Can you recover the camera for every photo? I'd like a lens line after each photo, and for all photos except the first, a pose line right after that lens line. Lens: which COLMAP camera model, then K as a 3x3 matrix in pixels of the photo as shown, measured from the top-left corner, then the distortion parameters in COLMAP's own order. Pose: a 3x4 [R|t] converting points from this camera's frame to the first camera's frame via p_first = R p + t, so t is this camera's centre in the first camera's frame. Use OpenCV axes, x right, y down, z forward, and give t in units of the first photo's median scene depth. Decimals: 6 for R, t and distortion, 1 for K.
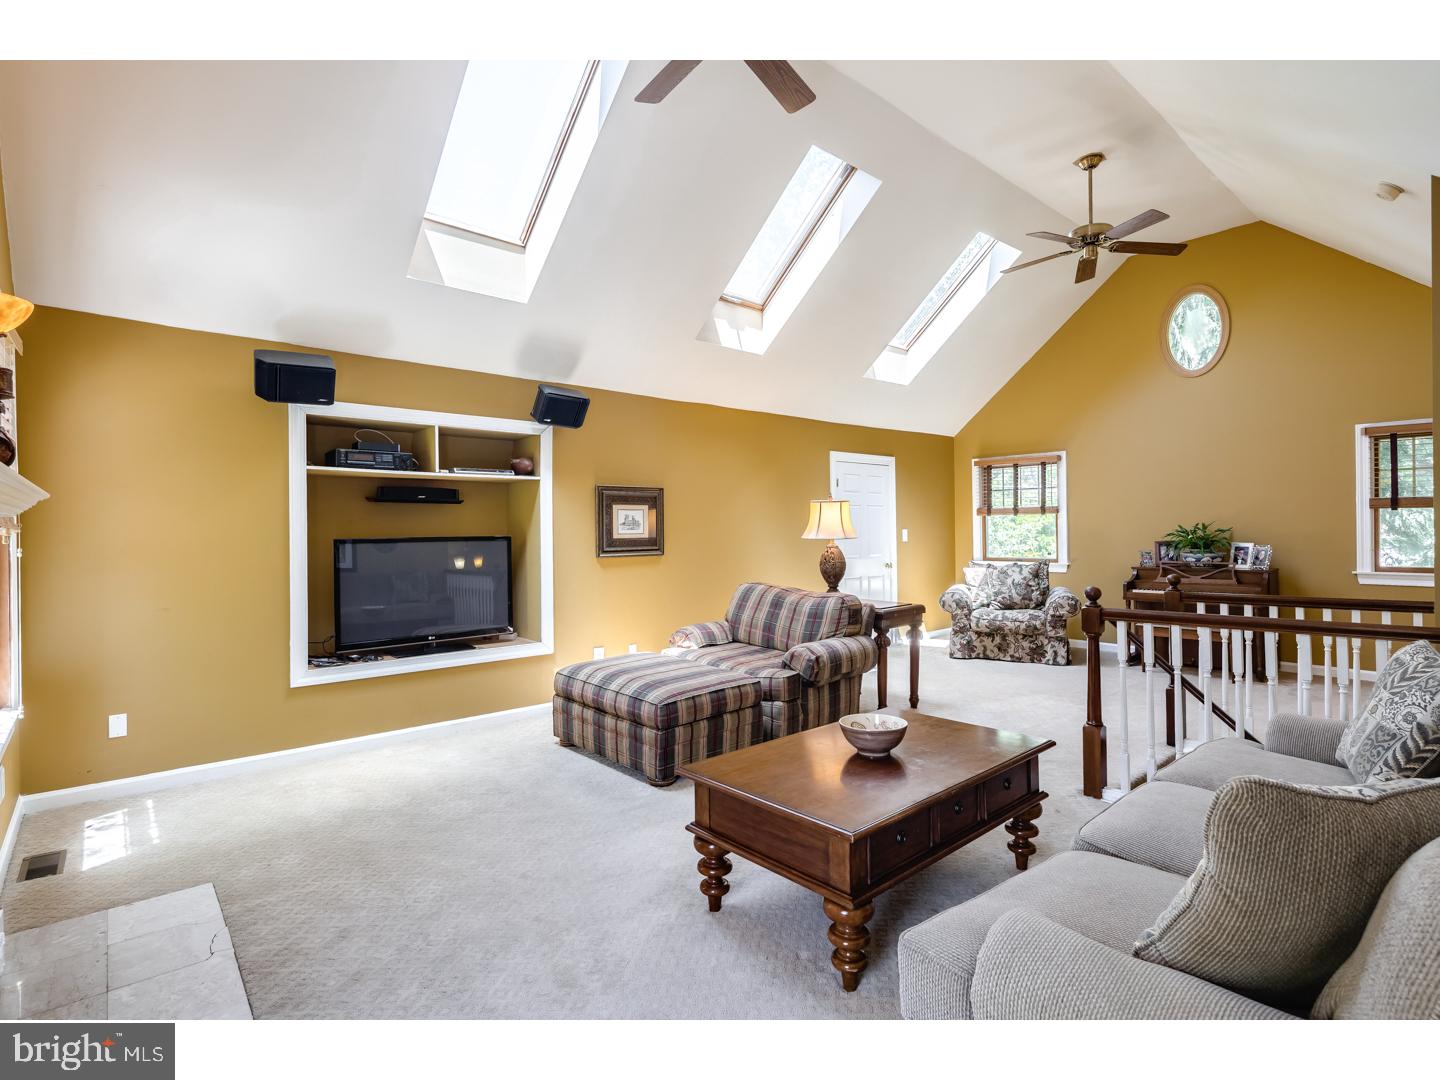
lens RADIAL K [[708.1, 0, 716.9], [0, 708.1, 528.9], [0, 0, 1]] dist [-0.003114, -0.000615]
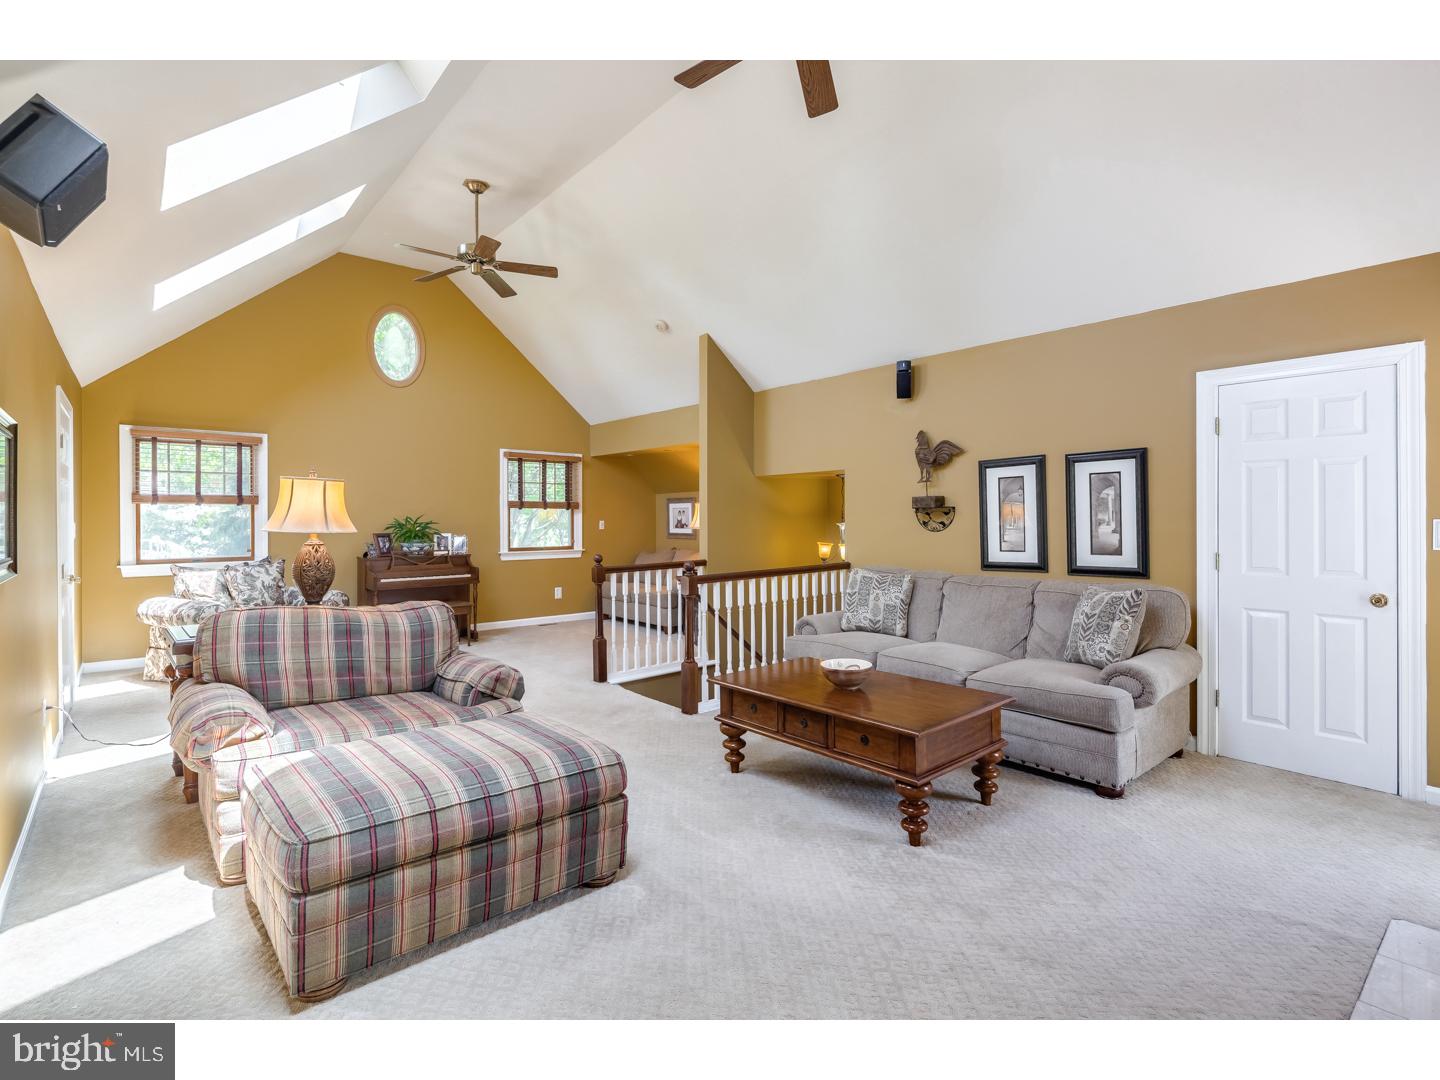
lens RADIAL K [[693.6, 0, 718.2], [0, 693.6, 517.6], [0, 0, 1]] dist [-0.001111, -0.000121]
pose [[0.013890, 0.010764, 0.999846, -0.418051], [0.000716, 0.999942, -0.010775, 0.004970], [-0.999903, 0.000866, 0.013882, 0.475492]]
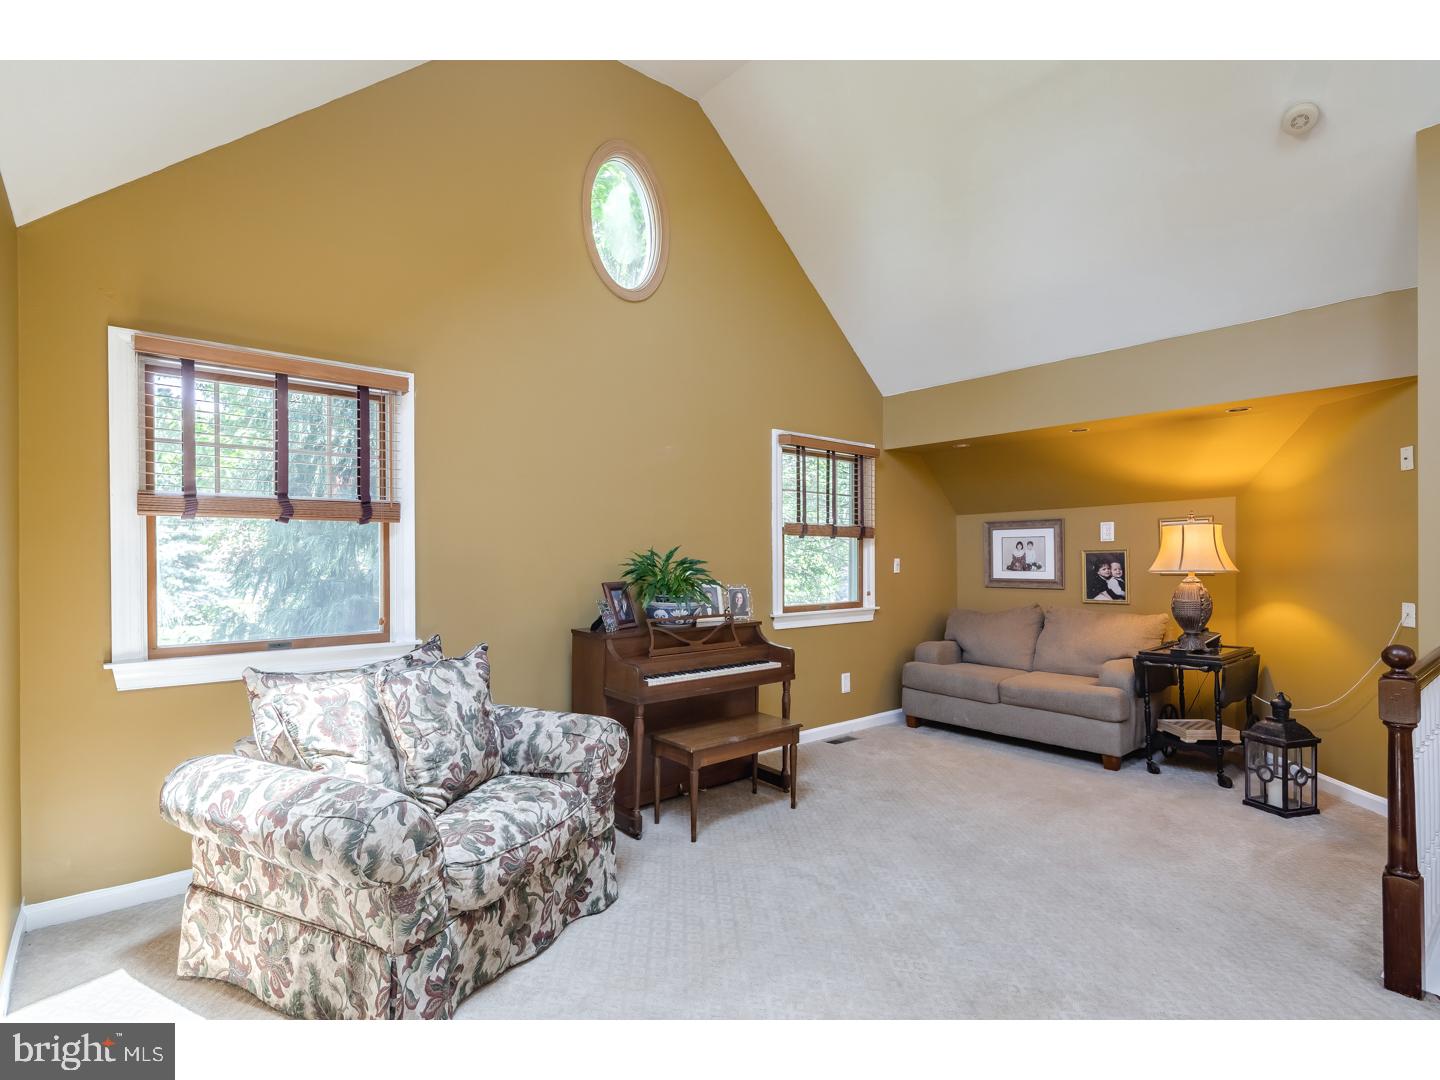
lens RADIAL K [[731.3, 0, 697.5], [0, 731.3, 562.6], [0, 0, 1]] dist [0.000102, -0.001067]
pose [[0.032832, 0.003905, 0.999453, 0.075204], [0.000636, 0.999992, -0.003928, 0.004341], [-0.999461, 0.000765, 0.032829, 0.924567]]
